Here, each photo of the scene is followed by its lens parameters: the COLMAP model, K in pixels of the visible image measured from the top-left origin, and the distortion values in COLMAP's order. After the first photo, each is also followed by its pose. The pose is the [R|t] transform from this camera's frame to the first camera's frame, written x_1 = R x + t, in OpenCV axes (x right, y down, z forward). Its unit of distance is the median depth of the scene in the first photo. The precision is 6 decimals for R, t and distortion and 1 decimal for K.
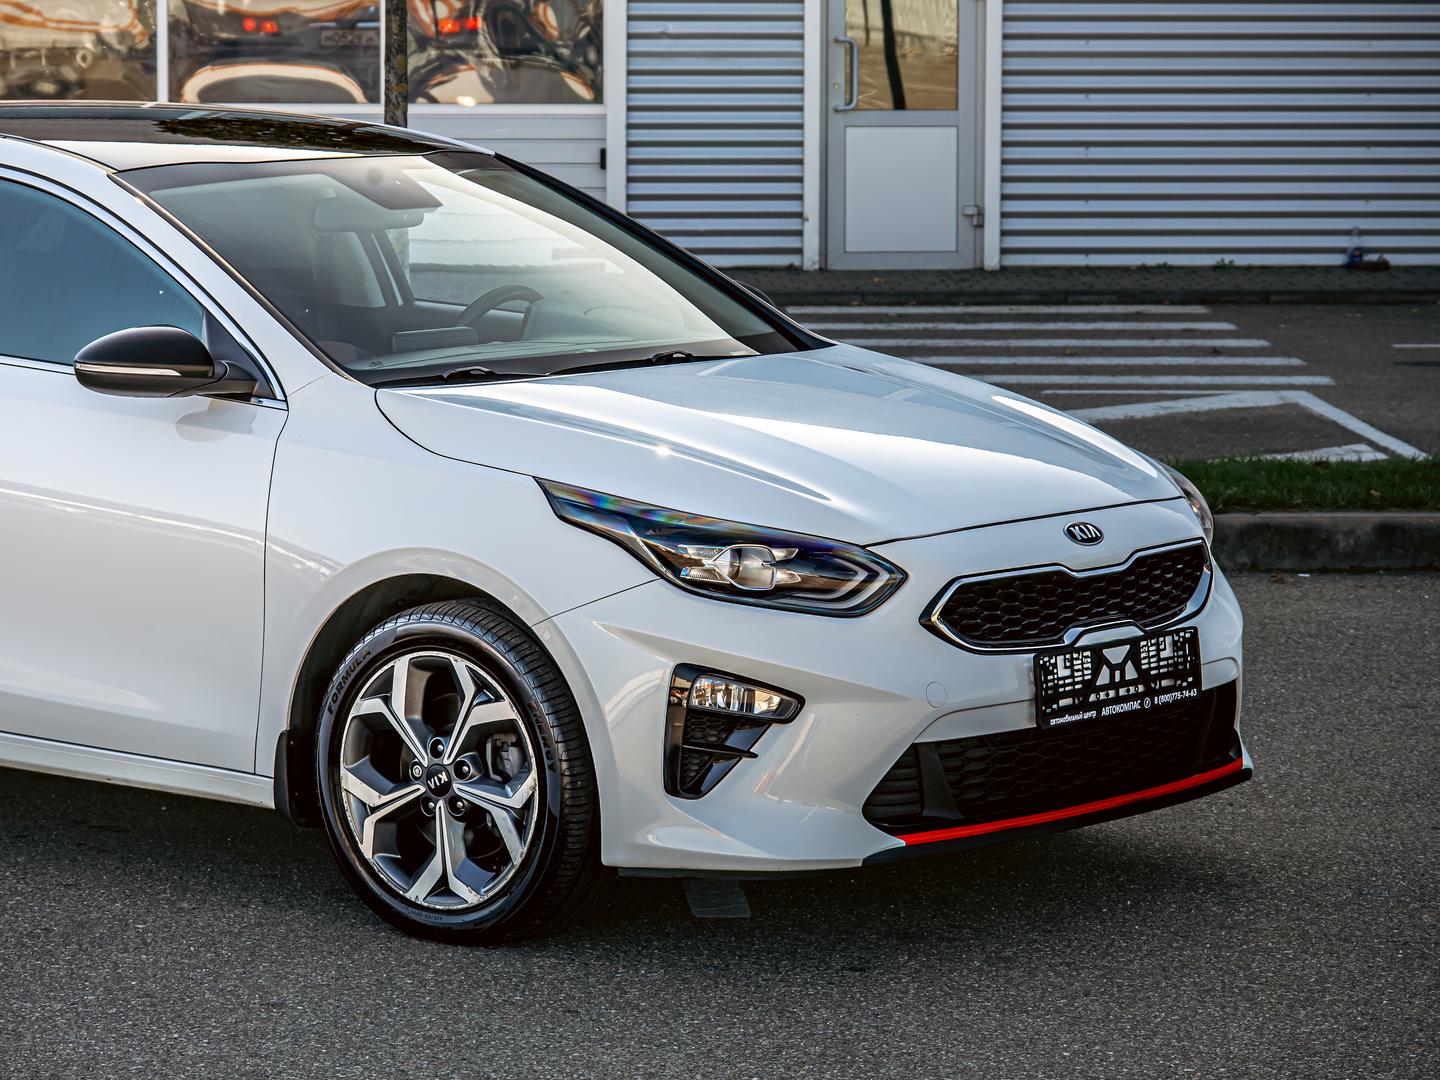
lens RADIAL K [[4283.8, 0, 721.8], [0, 4283.8, 534.3], [0, 0, 1]] dist [-0.170722, 0.000000]
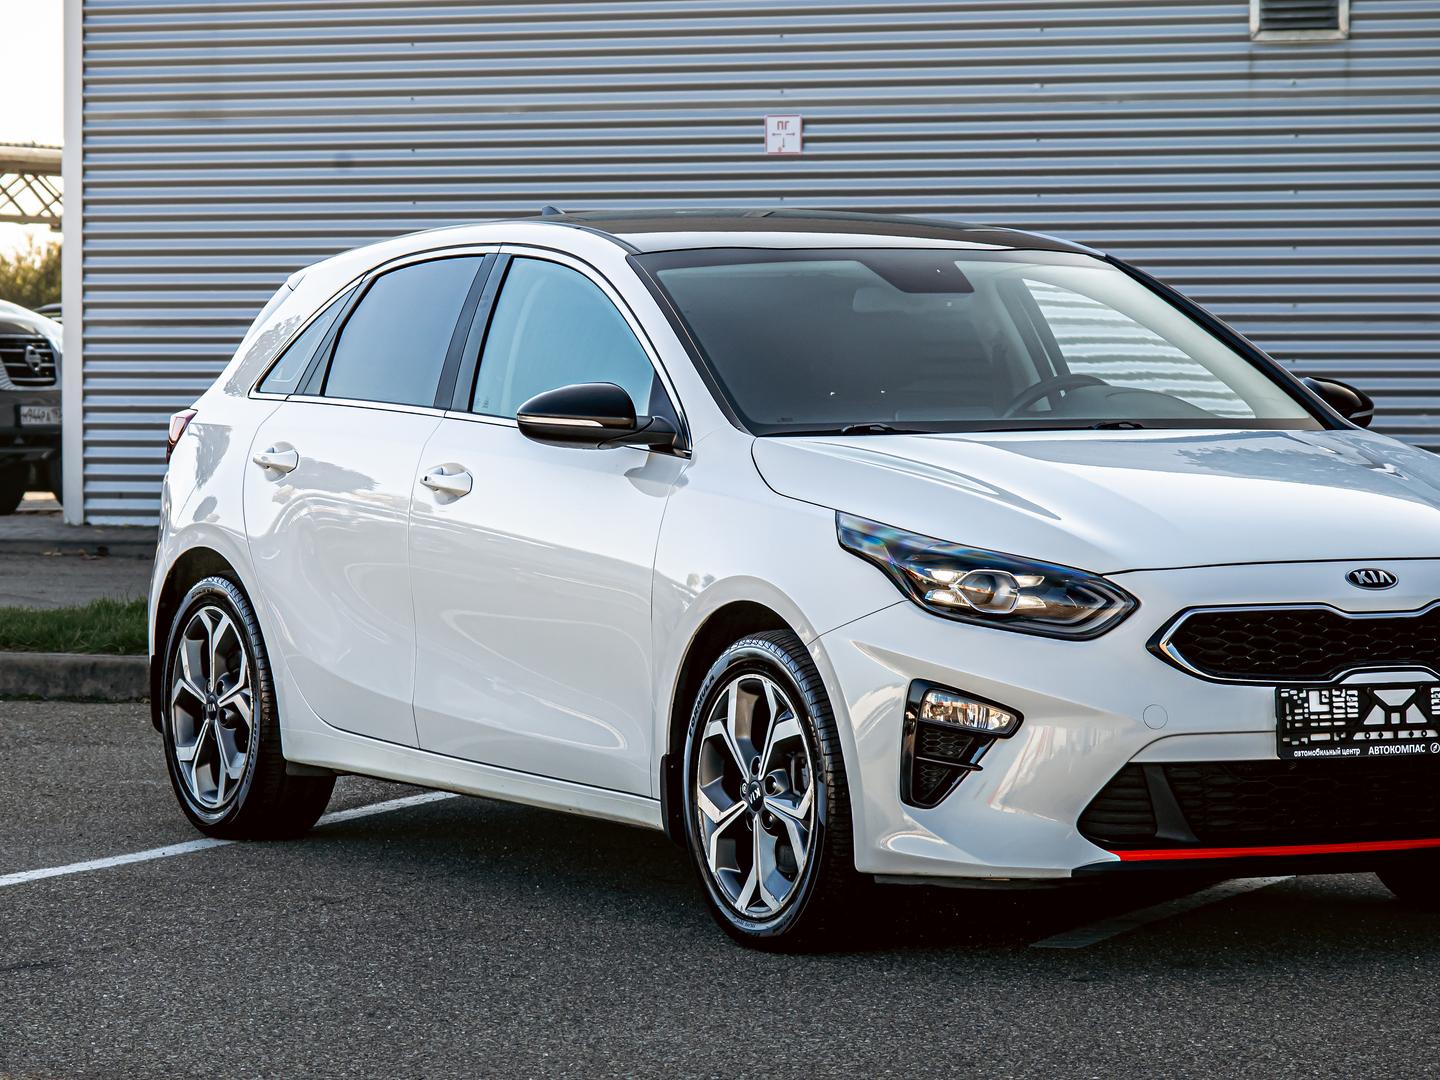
lens RADIAL K [[4283.8, 0, 719.7], [0, 4283.8, 542.6], [0, 0, 1]] dist [-0.170722, 0.000000]
pose [[0.946510, 0.017919, -0.322177, 0.274751], [-0.035571, 0.998166, -0.048988, 0.048296], [0.320708, 0.057827, 0.945411, -0.015401]]
